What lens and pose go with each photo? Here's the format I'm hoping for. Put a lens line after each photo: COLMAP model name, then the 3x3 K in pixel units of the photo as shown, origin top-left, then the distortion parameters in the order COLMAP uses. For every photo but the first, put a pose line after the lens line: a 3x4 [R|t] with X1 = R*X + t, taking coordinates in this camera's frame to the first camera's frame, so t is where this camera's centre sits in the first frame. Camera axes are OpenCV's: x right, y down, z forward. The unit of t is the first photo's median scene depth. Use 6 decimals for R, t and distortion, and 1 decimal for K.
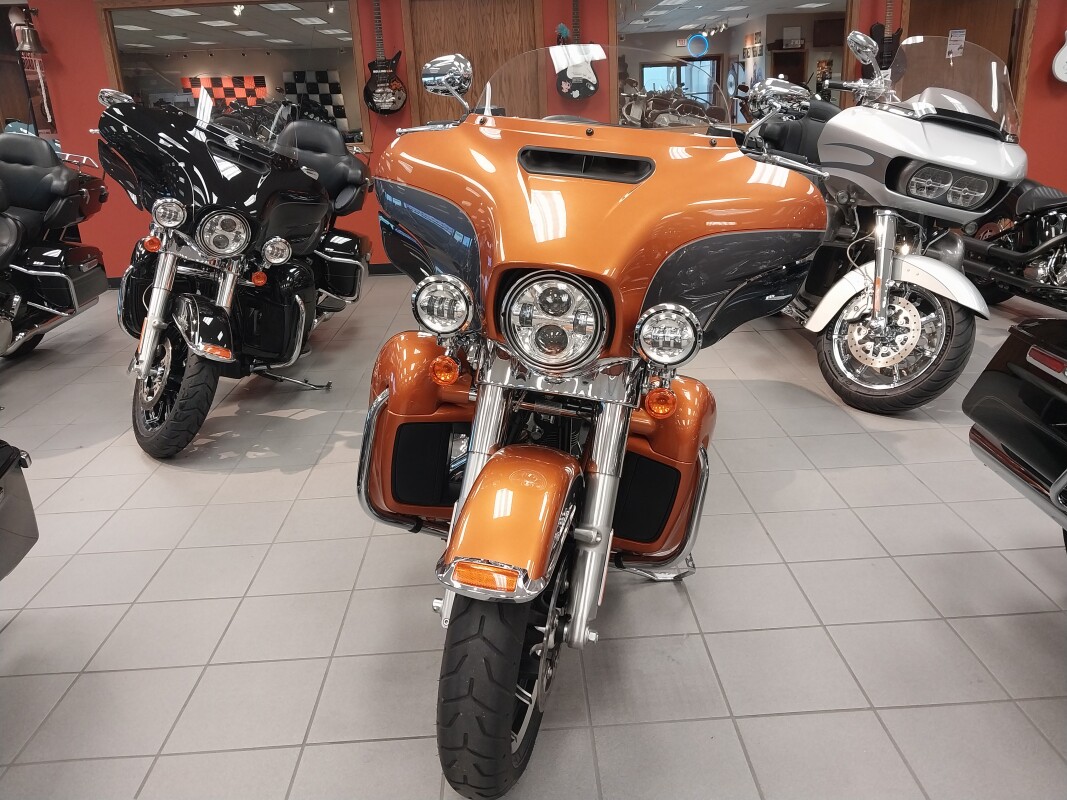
lens RADIAL K [[838.1, 0, 532.1], [0, 838.1, 397.6], [0, 0, 1]] dist [-0.002716, 0.007551]
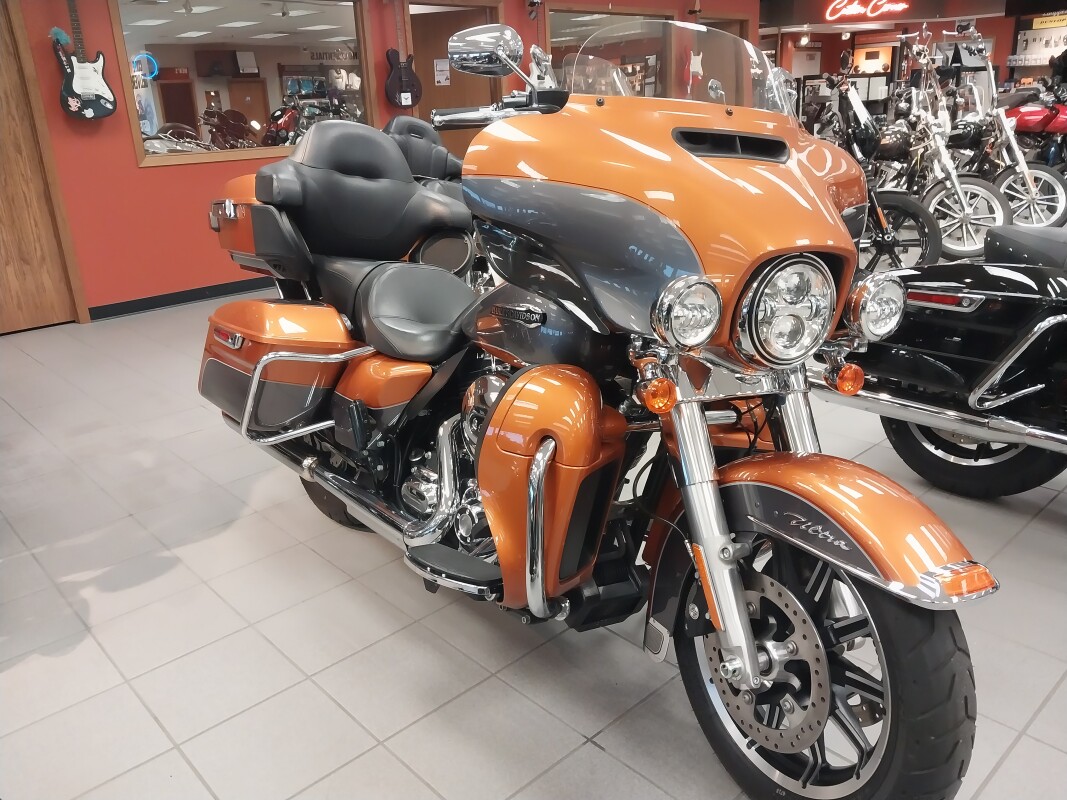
lens RADIAL K [[838.1, 0, 532.1], [0, 838.1, 397.6], [0, 0, 1]] dist [-0.002716, 0.007551]
pose [[0.744623, -0.208414, 0.634114, -0.207549], [0.232113, 0.971564, 0.046760, -0.027772], [-0.625828, 0.112367, 0.771825, 0.123398]]
